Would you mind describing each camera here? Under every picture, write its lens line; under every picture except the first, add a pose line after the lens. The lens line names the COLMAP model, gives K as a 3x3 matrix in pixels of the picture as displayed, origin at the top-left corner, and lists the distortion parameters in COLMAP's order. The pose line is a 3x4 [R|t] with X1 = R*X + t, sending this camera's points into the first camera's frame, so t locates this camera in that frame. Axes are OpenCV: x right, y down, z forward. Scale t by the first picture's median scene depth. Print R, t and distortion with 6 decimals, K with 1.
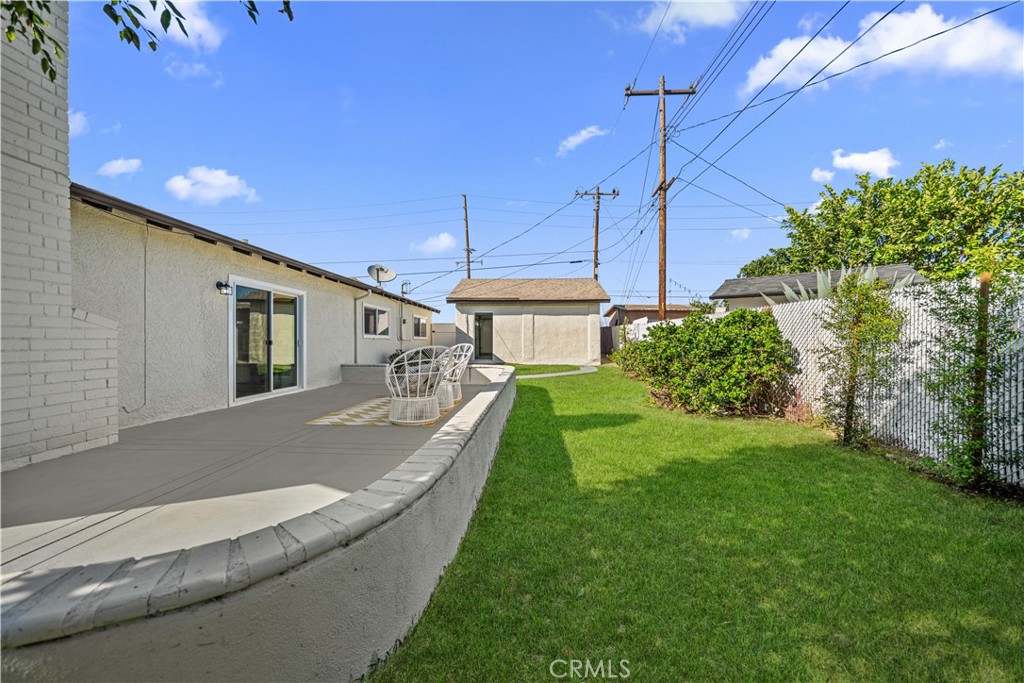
lens RADIAL K [[346.7, 0, 508.7], [0, 346.7, 345.0], [0, 0, 1]] dist [-0.000329, -0.000070]
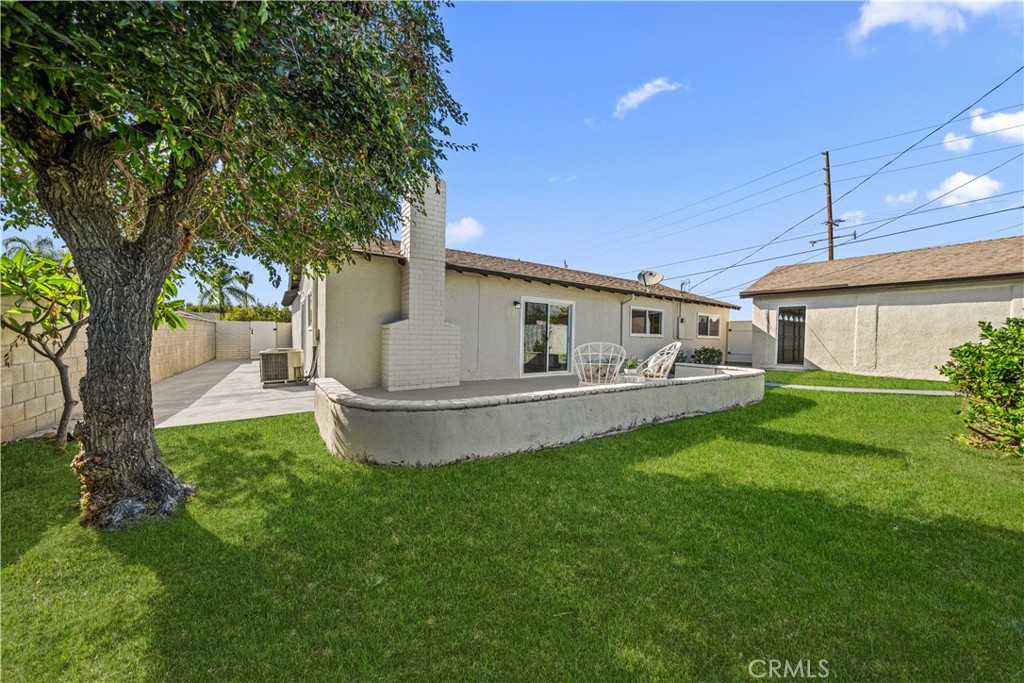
lens RADIAL K [[332.9, 0, 512.0], [0, 332.9, 341.5], [0, 0, 1]] dist [-0.000020, -0.000048]
pose [[0.625619, 0.019698, -0.779880, 0.207041], [-0.024174, 0.999691, 0.005858, 0.000130], [0.779754, 0.015188, 0.625901, 0.000523]]
